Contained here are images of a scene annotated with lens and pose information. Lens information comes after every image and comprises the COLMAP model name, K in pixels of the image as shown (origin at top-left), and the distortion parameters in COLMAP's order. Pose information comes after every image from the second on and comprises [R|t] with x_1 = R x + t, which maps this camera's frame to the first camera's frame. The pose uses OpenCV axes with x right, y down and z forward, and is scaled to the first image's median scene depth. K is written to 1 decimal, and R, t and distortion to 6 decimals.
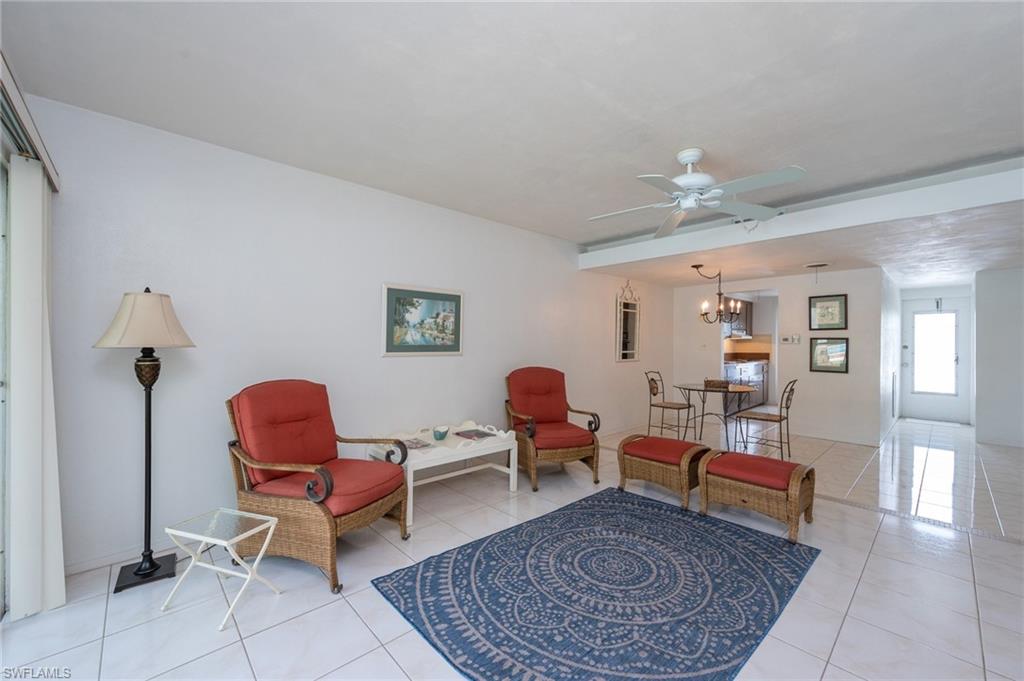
lens RADIAL K [[405.7, 0, 512.0], [0, 405.7, 340.5], [0, 0, 1]] dist [-0.000192, 0.000031]
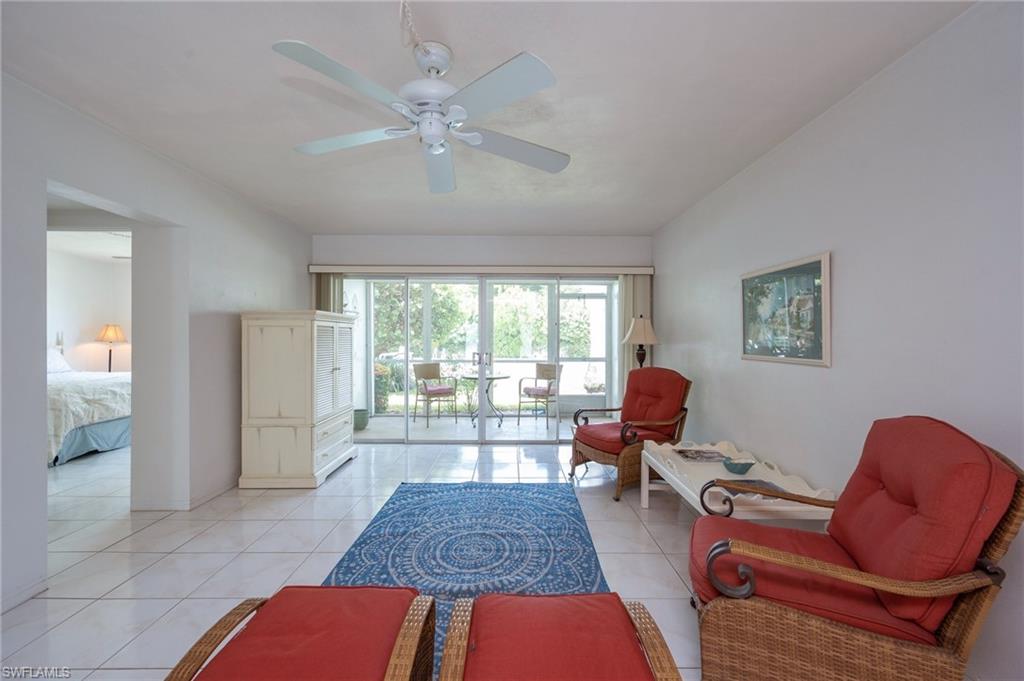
lens RADIAL K [[405.7, 0, 512.0], [0, 405.7, 340.5], [0, 0, 1]] dist [-0.000192, 0.000031]
pose [[-0.677403, -0.004350, -0.735599, 0.959780], [-0.004255, 0.999989, -0.001995, 0.005740], [0.735600, 0.001778, -0.677414, 1.775458]]
